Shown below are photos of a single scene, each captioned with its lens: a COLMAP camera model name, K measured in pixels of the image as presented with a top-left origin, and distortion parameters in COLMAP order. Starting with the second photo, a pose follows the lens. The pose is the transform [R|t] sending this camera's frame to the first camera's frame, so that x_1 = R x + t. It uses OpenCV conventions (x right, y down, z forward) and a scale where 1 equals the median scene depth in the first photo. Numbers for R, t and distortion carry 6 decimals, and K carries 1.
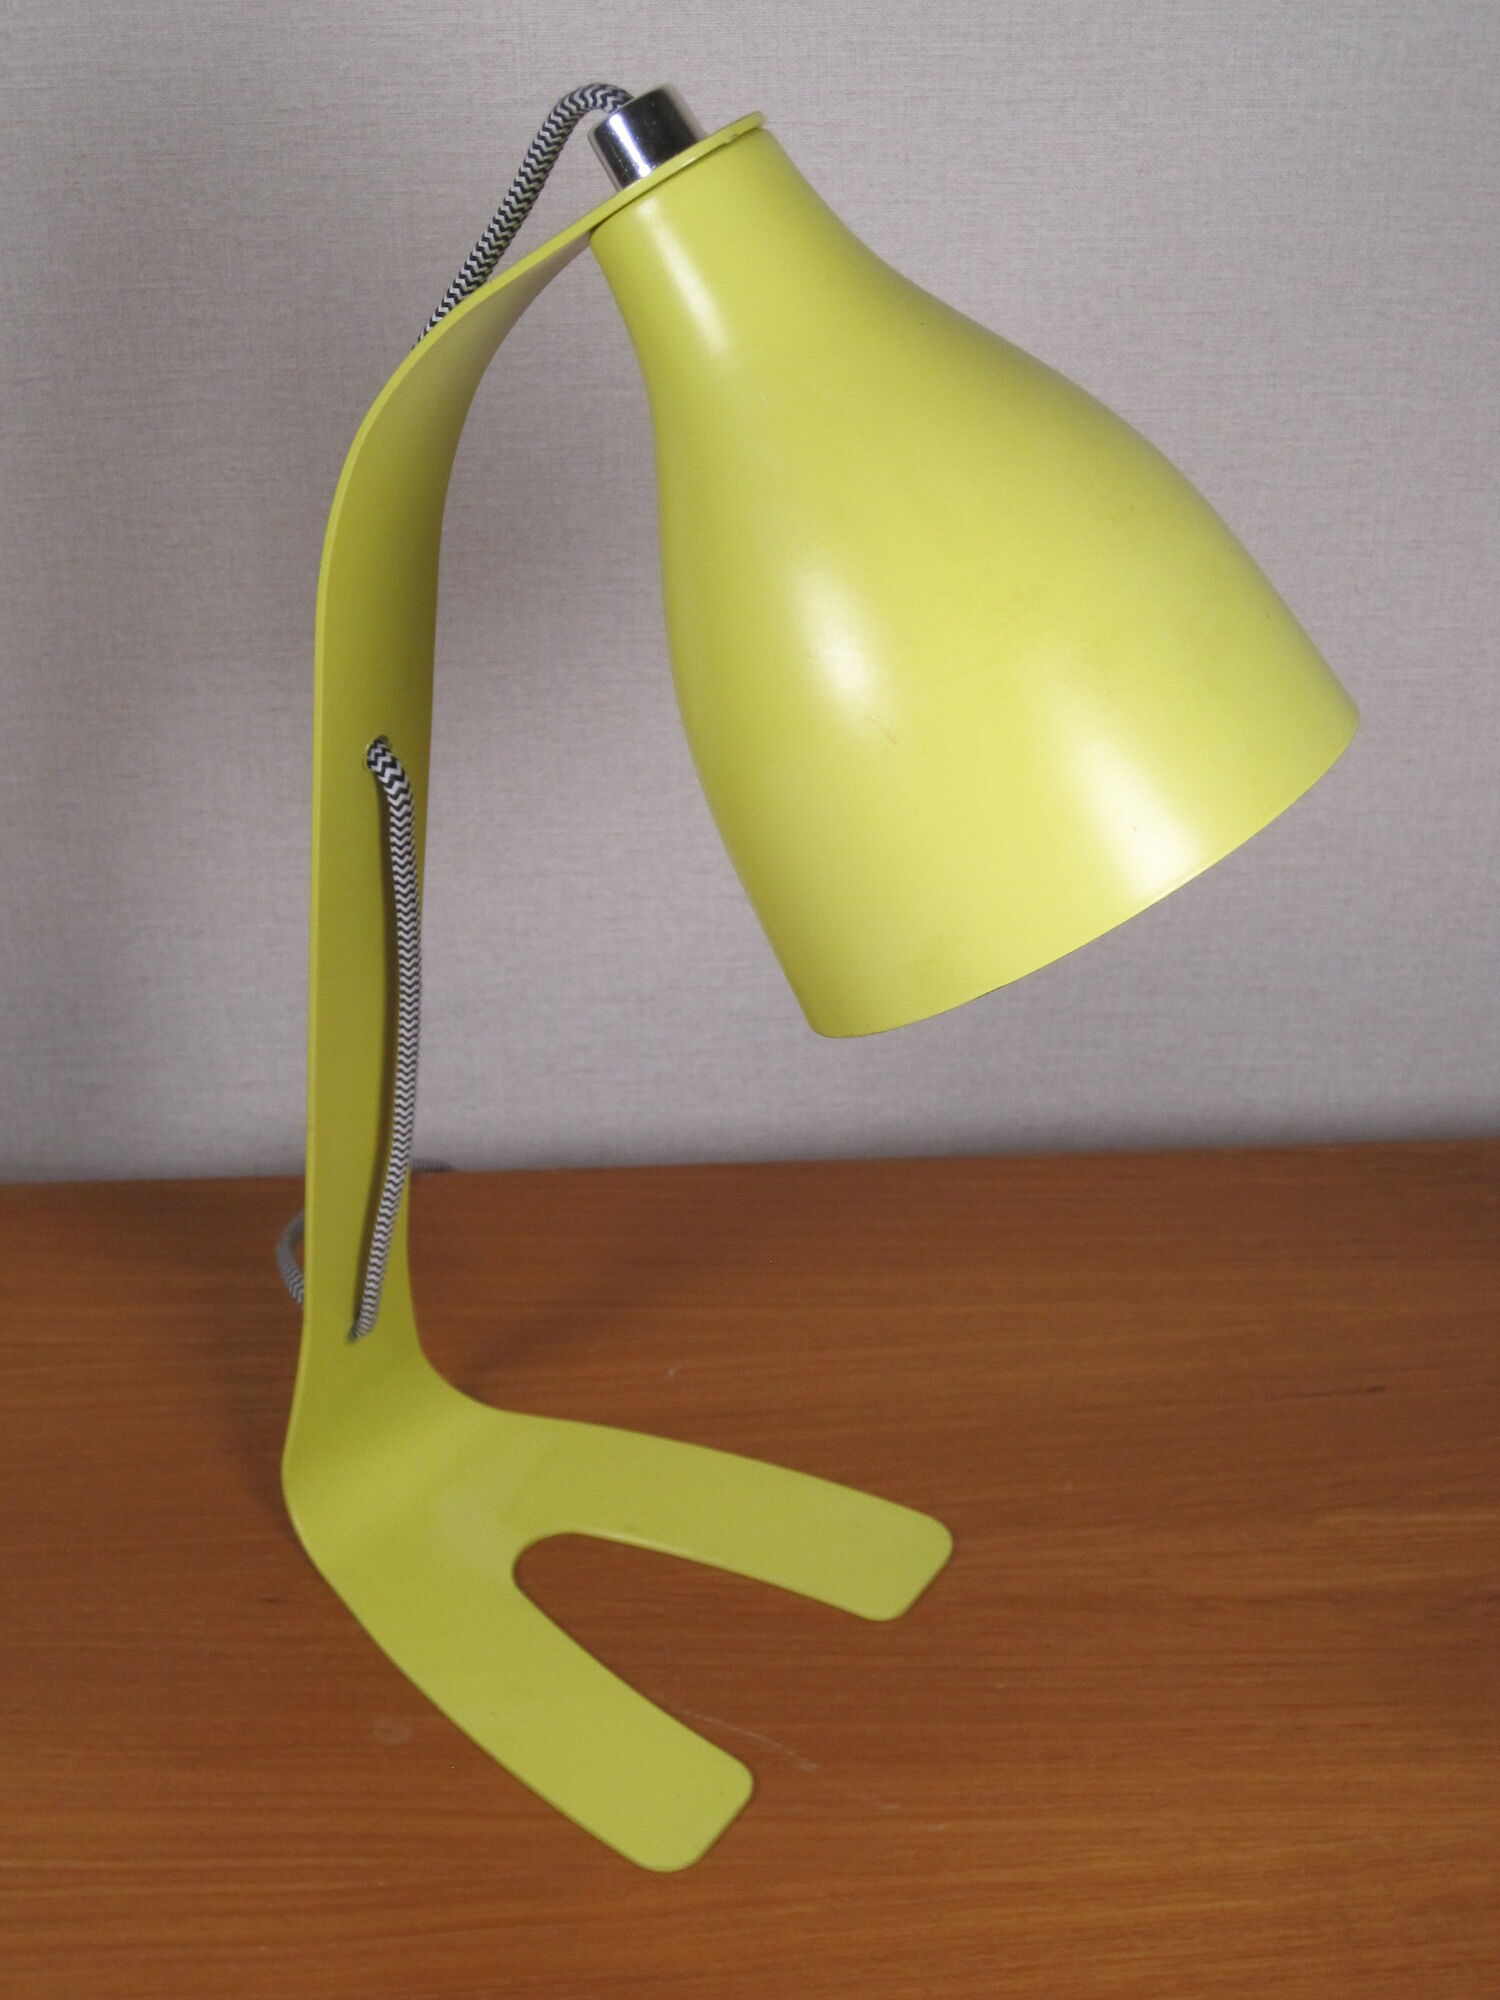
lens RADIAL K [[3069.8, 0, 766.7], [0, 3069.8, 998.9], [0, 0, 1]] dist [-0.126338, 0.000000]
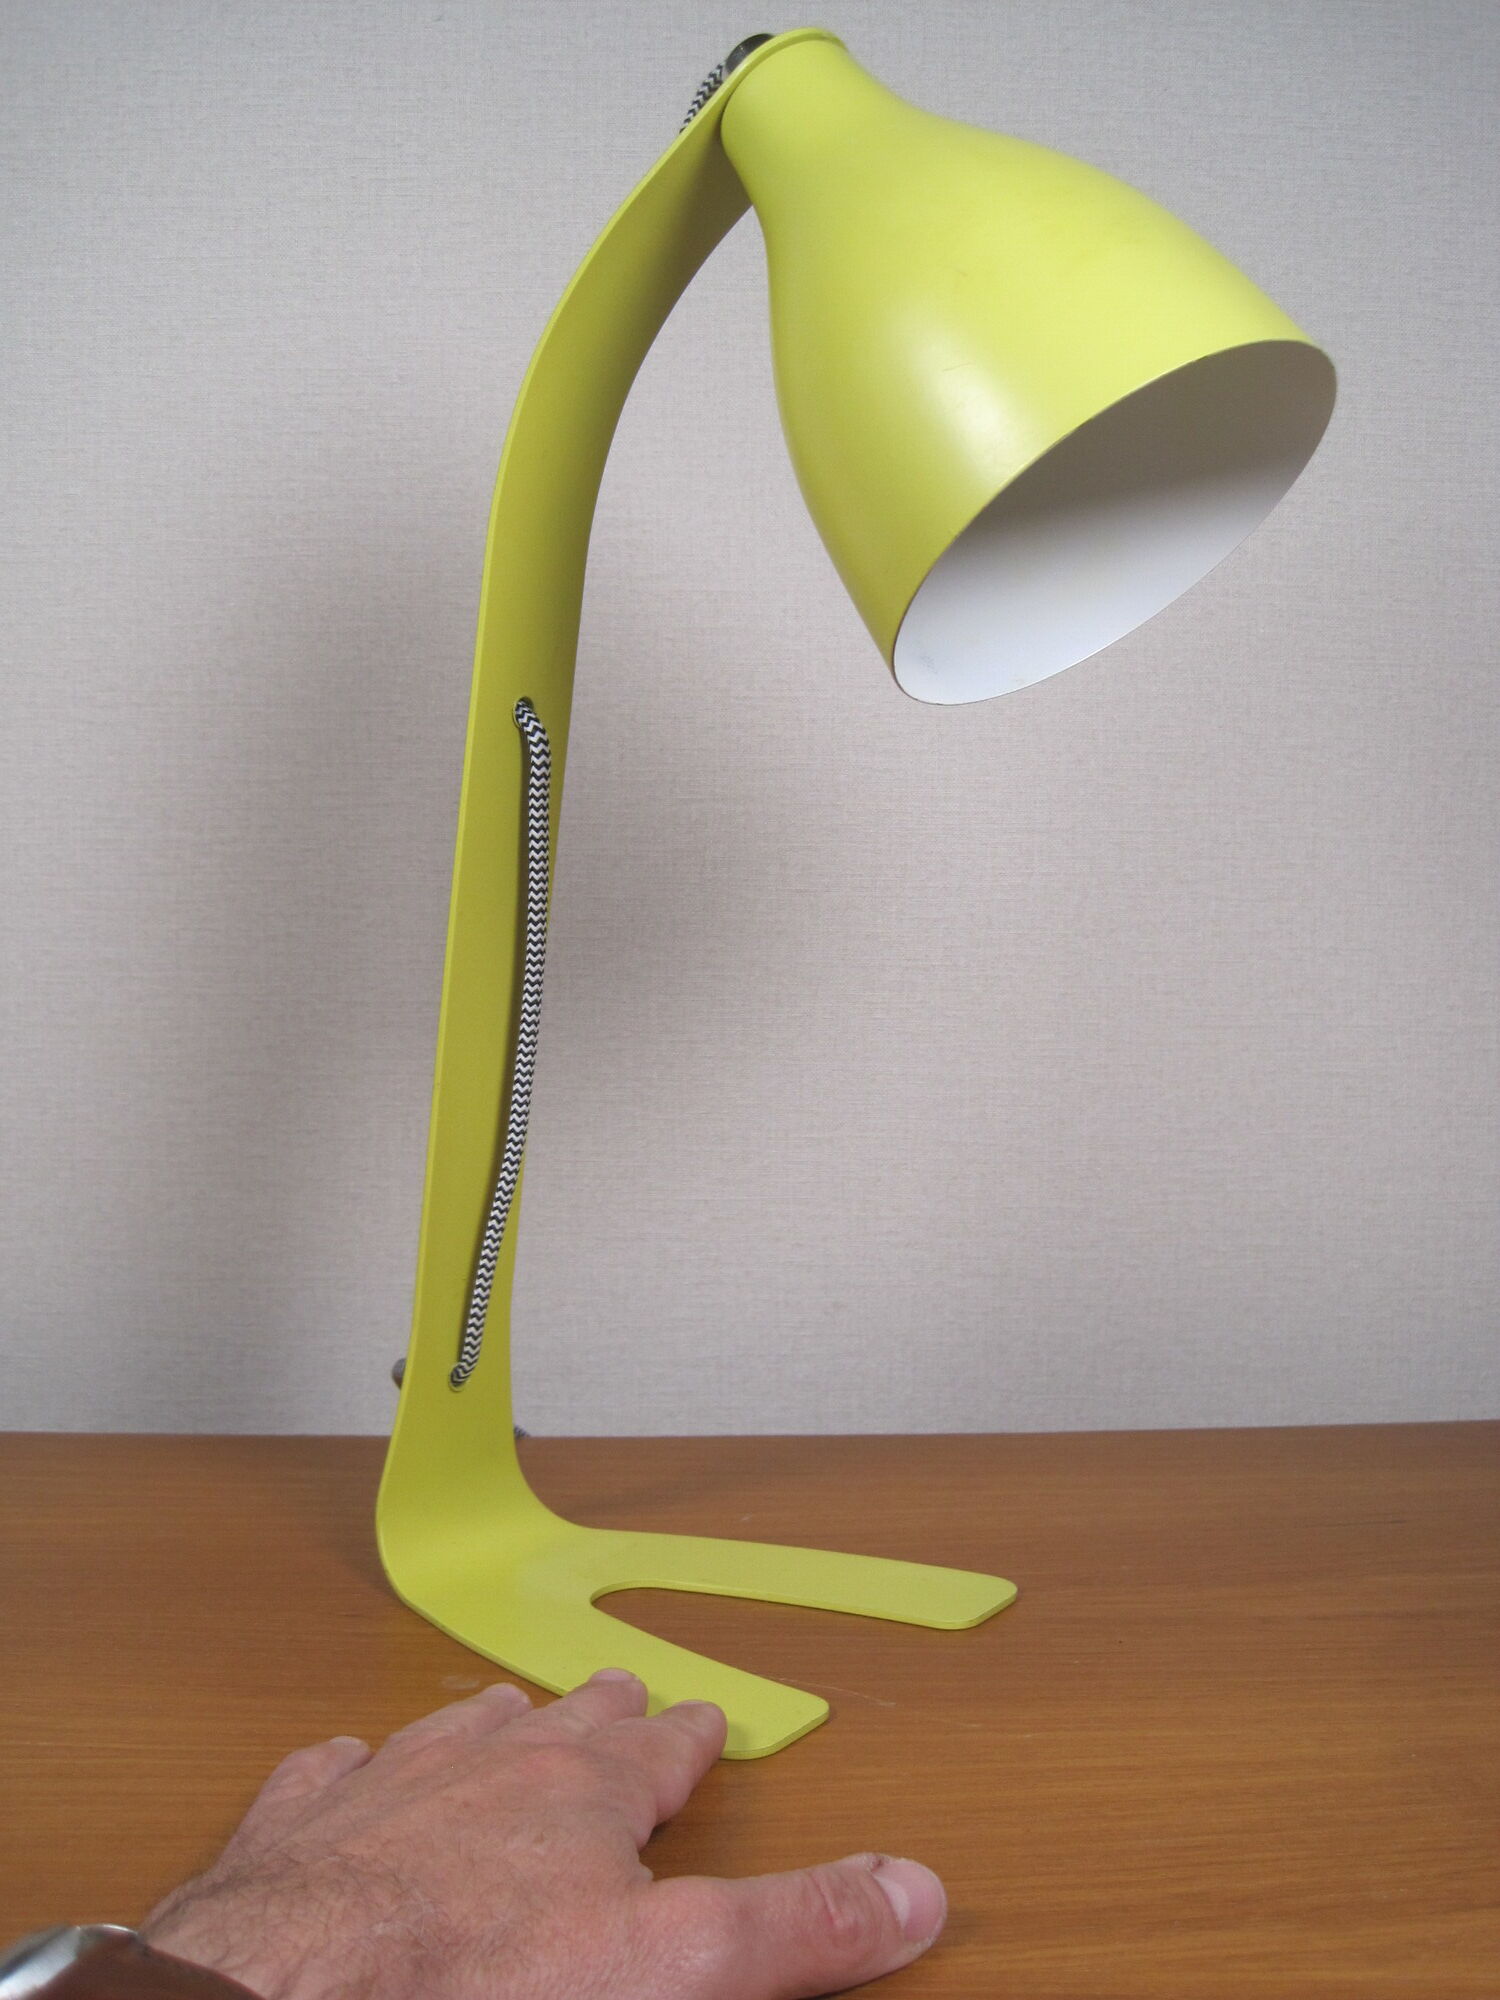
lens RADIAL K [[2111.2, 0, 791.5], [0, 2111.2, 964.6], [0, 0, 1]] dist [-0.130449, 0.000000]
pose [[0.999973, 0.006445, -0.003627, -0.013521], [-0.007383, 0.841250, -0.540596, 0.355492], [-0.000433, 0.540608, 0.841275, 0.274808]]
